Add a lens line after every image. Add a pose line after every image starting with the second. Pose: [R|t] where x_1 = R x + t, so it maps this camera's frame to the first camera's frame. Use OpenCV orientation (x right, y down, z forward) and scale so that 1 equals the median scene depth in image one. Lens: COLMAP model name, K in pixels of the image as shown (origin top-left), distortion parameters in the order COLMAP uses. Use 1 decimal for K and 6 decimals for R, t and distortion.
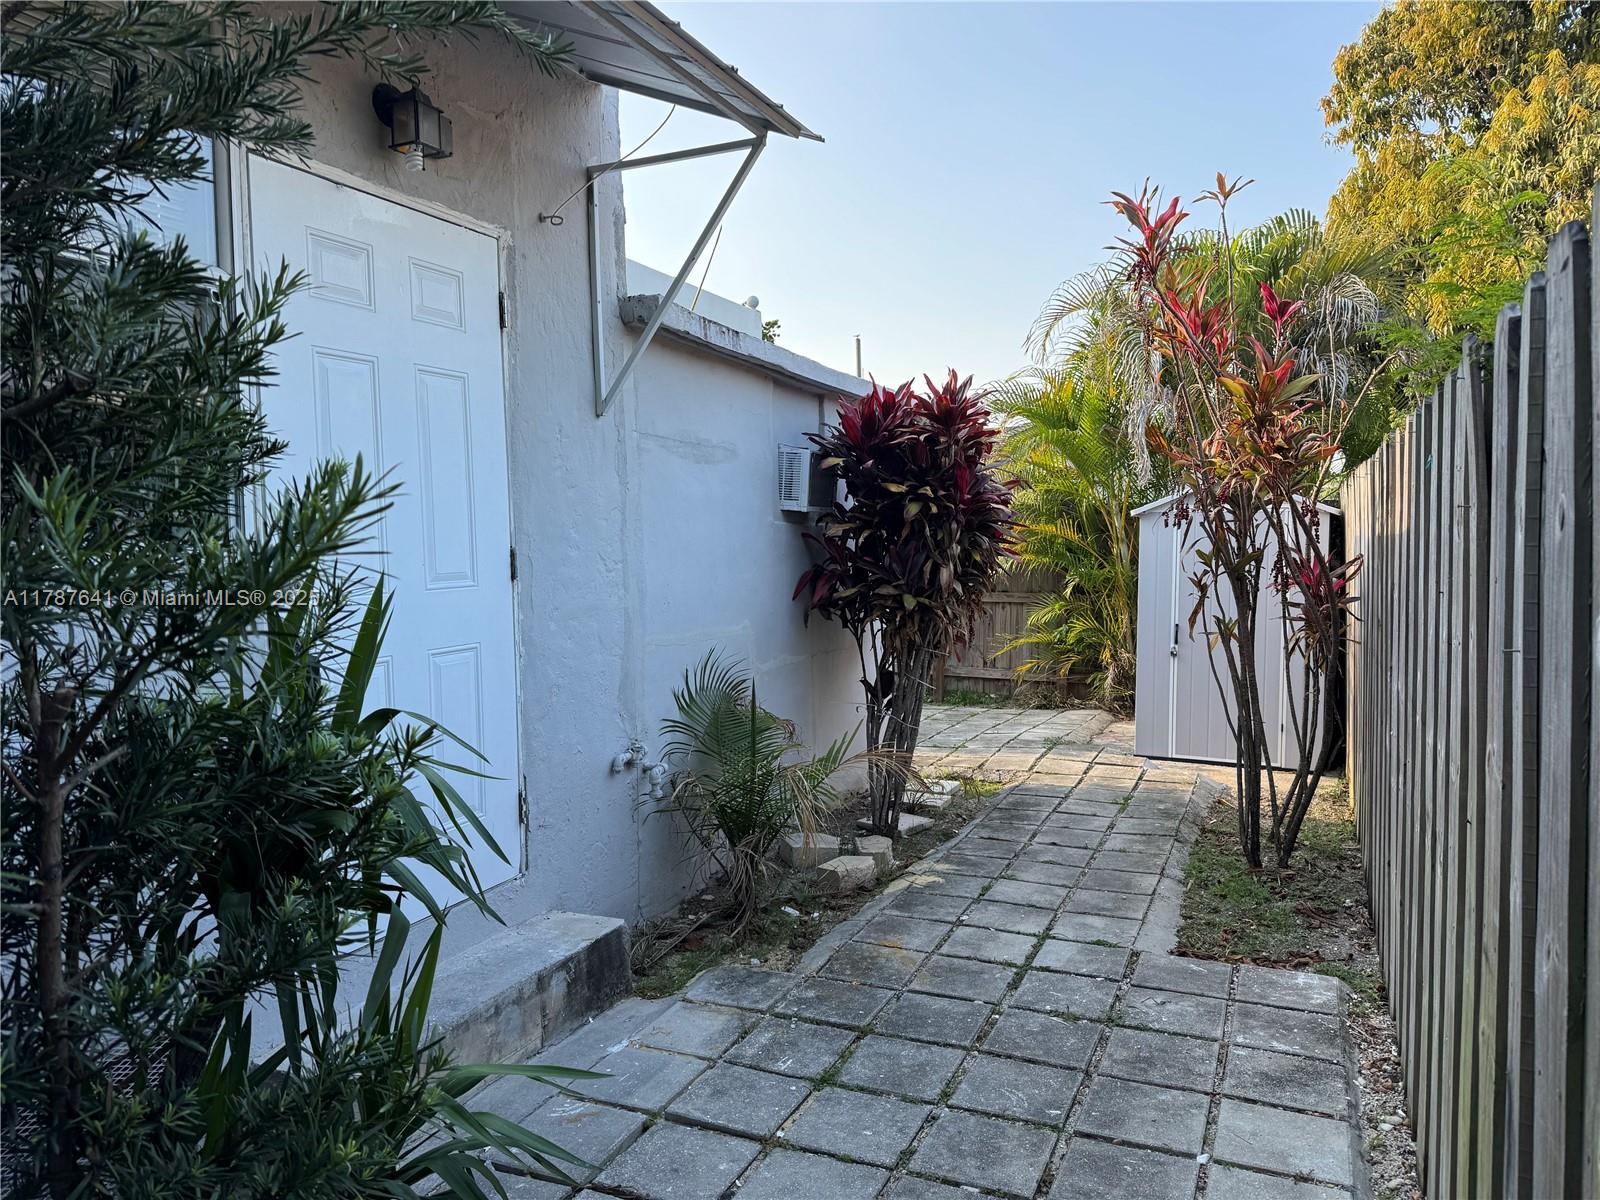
lens RADIAL K [[1114.7, 0, 800.0], [0, 1114.7, 600.0], [0, 0, 1]] dist [-0.030447, 0.001495]
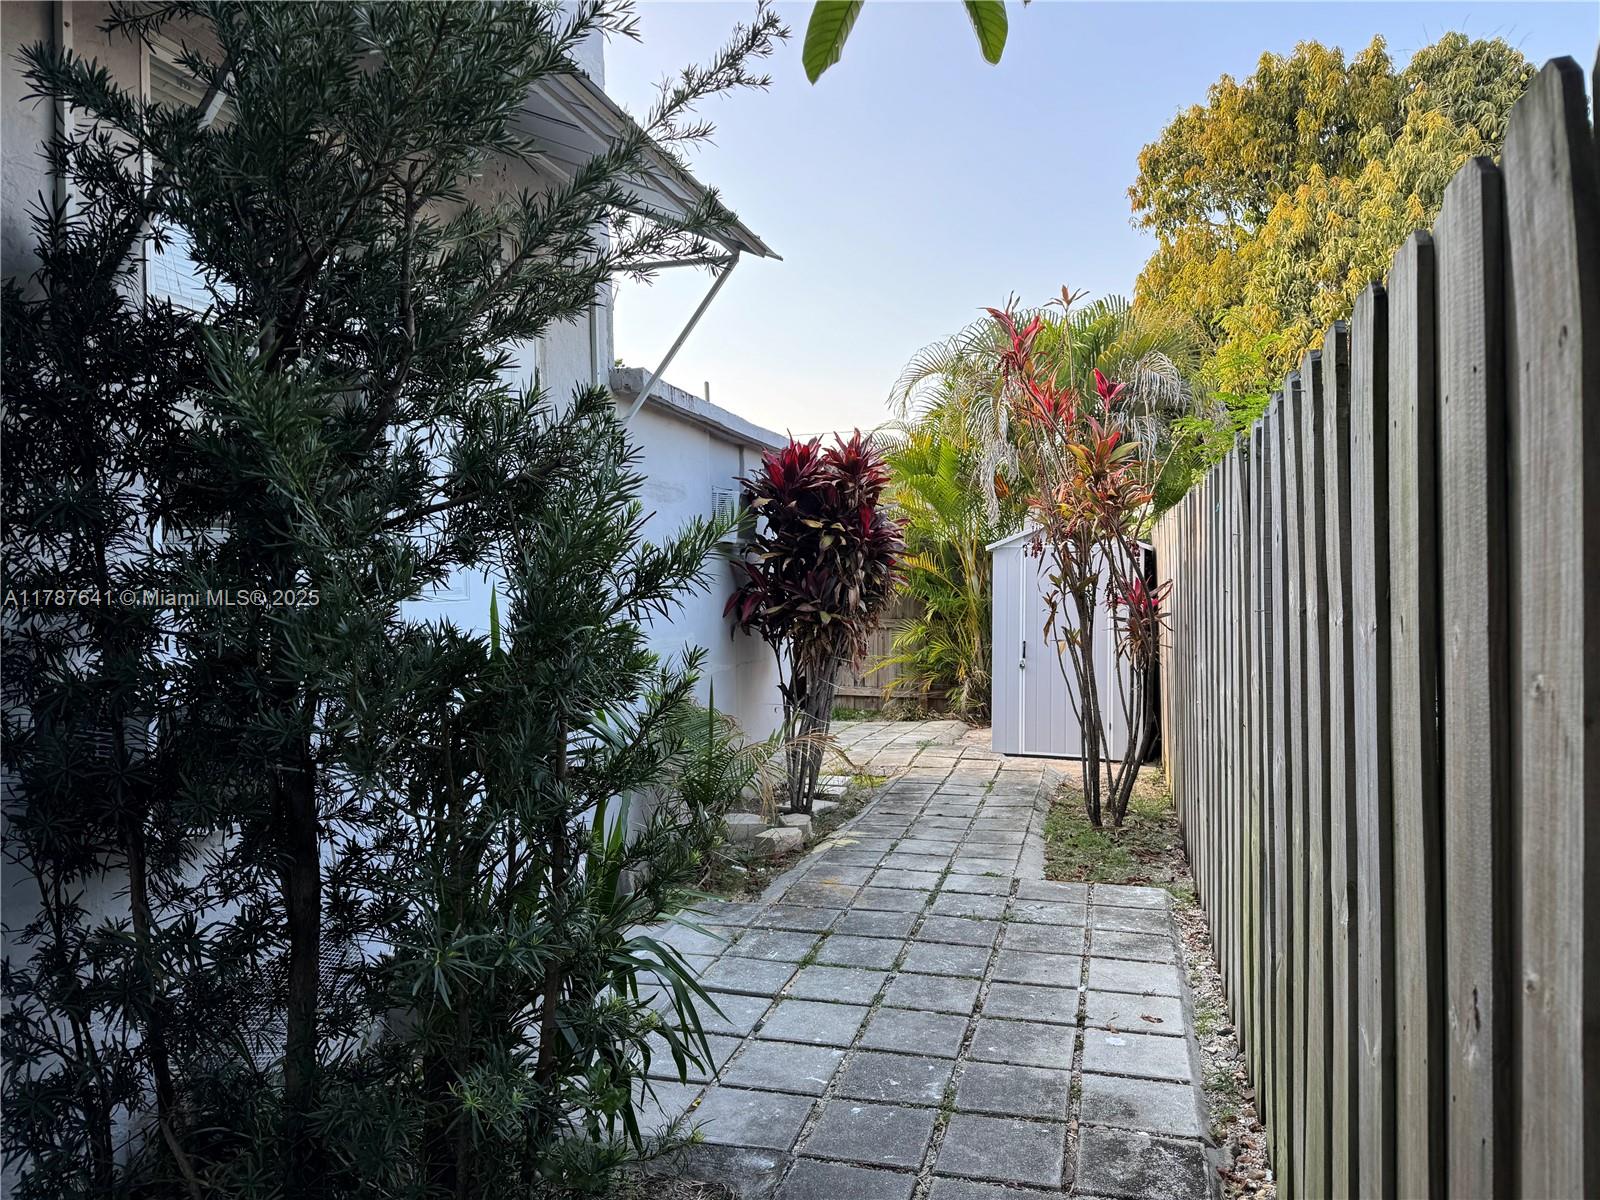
lens RADIAL K [[1114.7, 0, 800.0], [0, 1114.7, 600.0], [0, 0, 1]] dist [-0.030447, 0.001495]
pose [[0.988664, -0.003403, 0.150109, -0.110598], [0.008959, 0.999299, -0.036349, 0.026919], [-0.149880, 0.037282, 0.988001, -0.203507]]
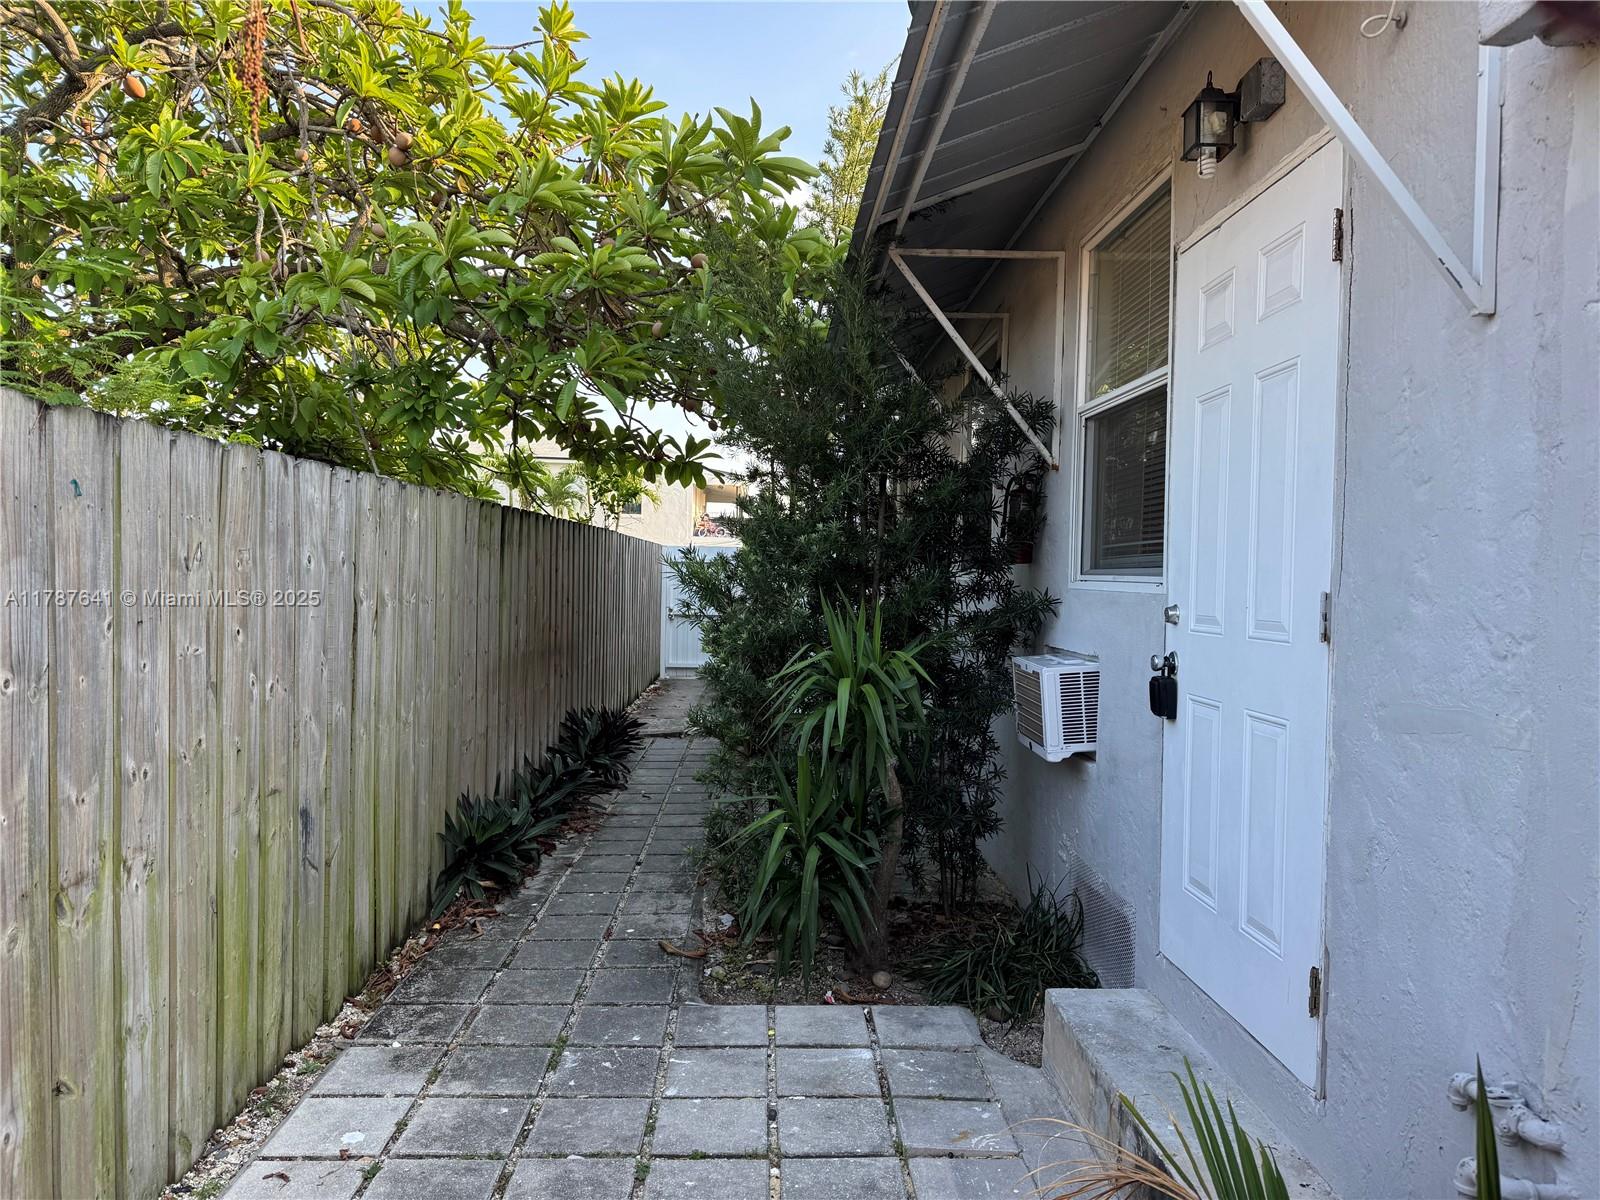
lens RADIAL K [[1114.7, 0, 800.0], [0, 1114.7, 600.0], [0, 0, 1]] dist [-0.030447, 0.001495]
pose [[-0.897110, 0.011115, -0.441668, 0.218974], [-0.031245, 0.995584, 0.088518, -0.063699], [0.440702, 0.093210, -0.892801, 1.025507]]
